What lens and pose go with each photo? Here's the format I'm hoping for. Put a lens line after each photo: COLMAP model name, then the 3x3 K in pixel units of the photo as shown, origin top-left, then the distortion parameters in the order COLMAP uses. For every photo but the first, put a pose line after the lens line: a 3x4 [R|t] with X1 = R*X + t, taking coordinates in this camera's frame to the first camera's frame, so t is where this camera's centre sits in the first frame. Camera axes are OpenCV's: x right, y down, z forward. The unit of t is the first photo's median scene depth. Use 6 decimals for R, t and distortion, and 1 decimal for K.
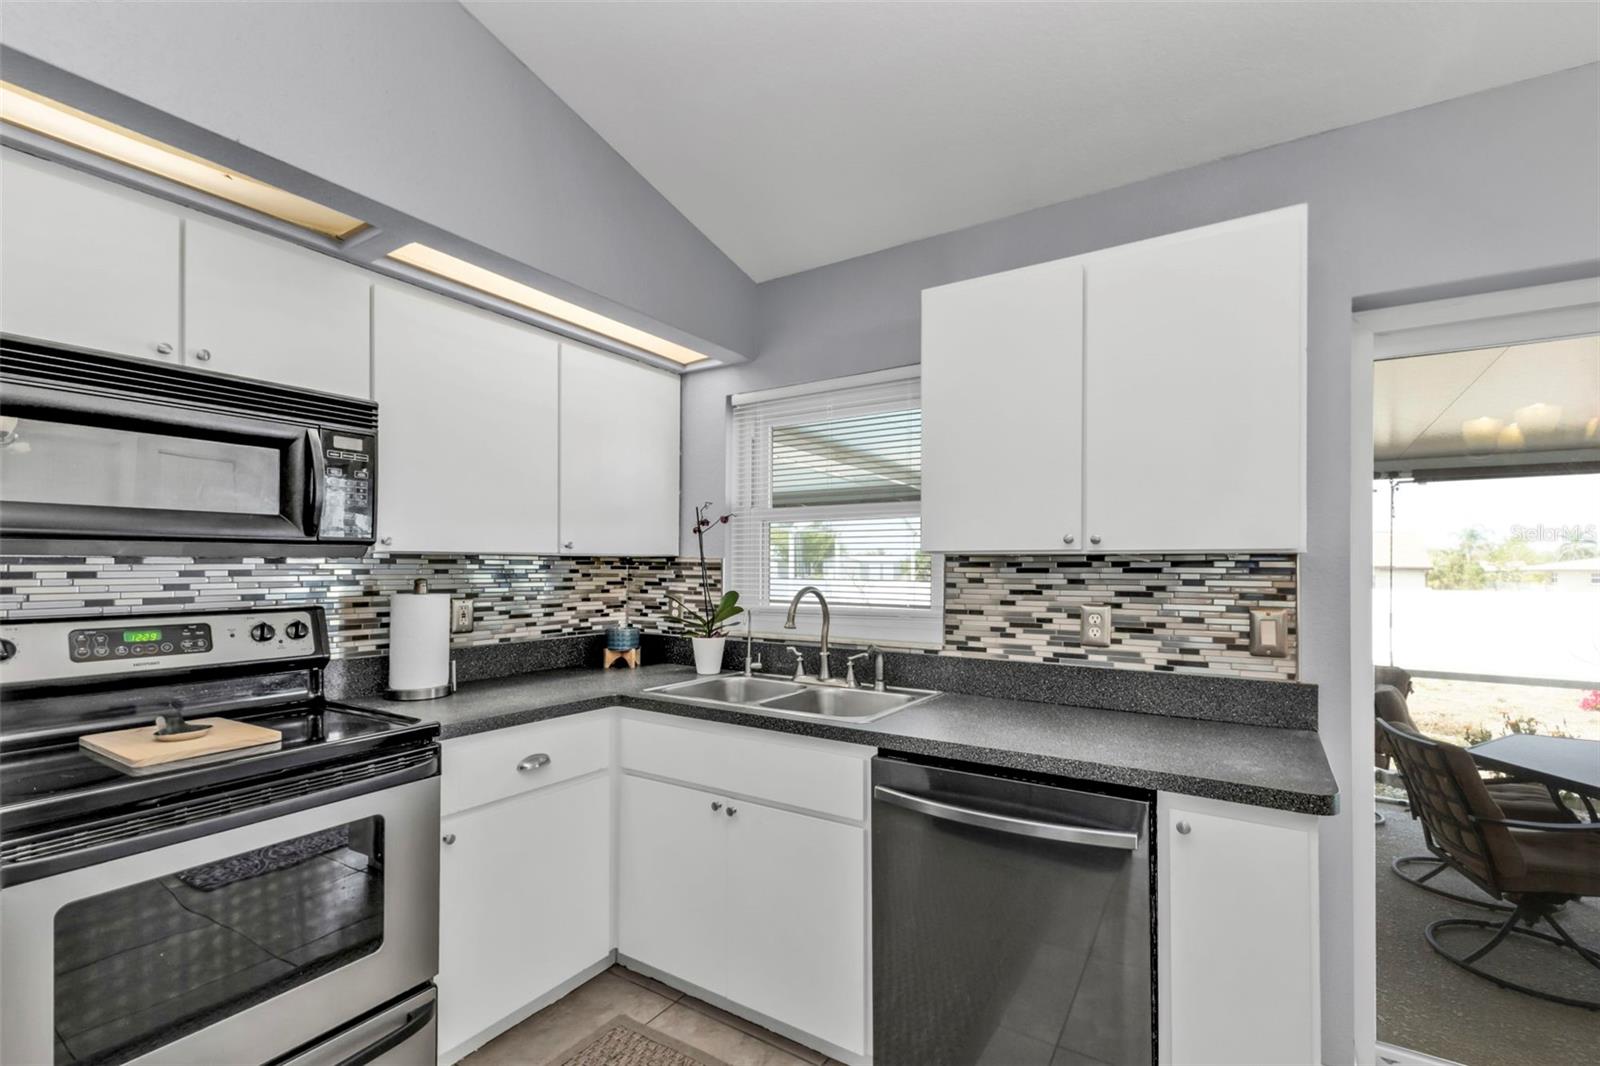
lens RADIAL K [[693.7, 0, 823.8], [0, 693.7, 568.0], [0, 0, 1]] dist [0.011048, -0.004665]
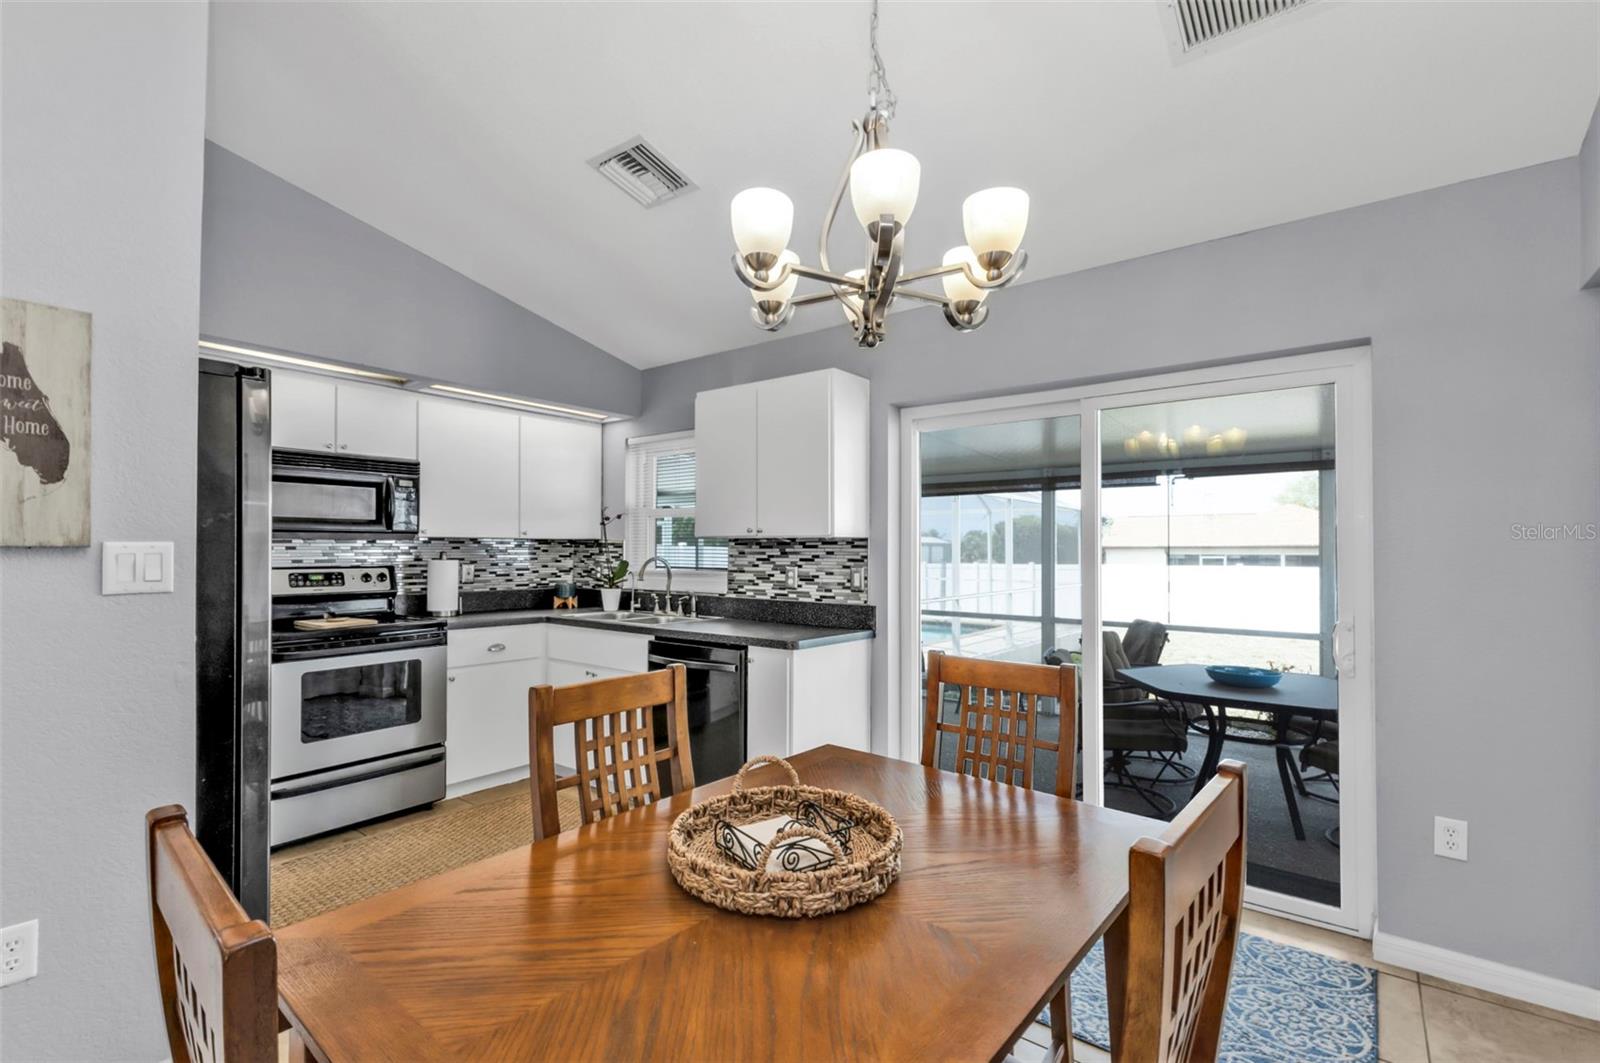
lens RADIAL K [[717.6, 0, 792.8], [0, 717.6, 542.4], [0, 0, 1]] dist [0.005513, 0.000975]
pose [[0.993602, -0.000972, -0.112932, 0.565929], [-0.000239, 0.999943, -0.010707, 0.010668], [0.112936, 0.010666, 0.993545, -0.801394]]
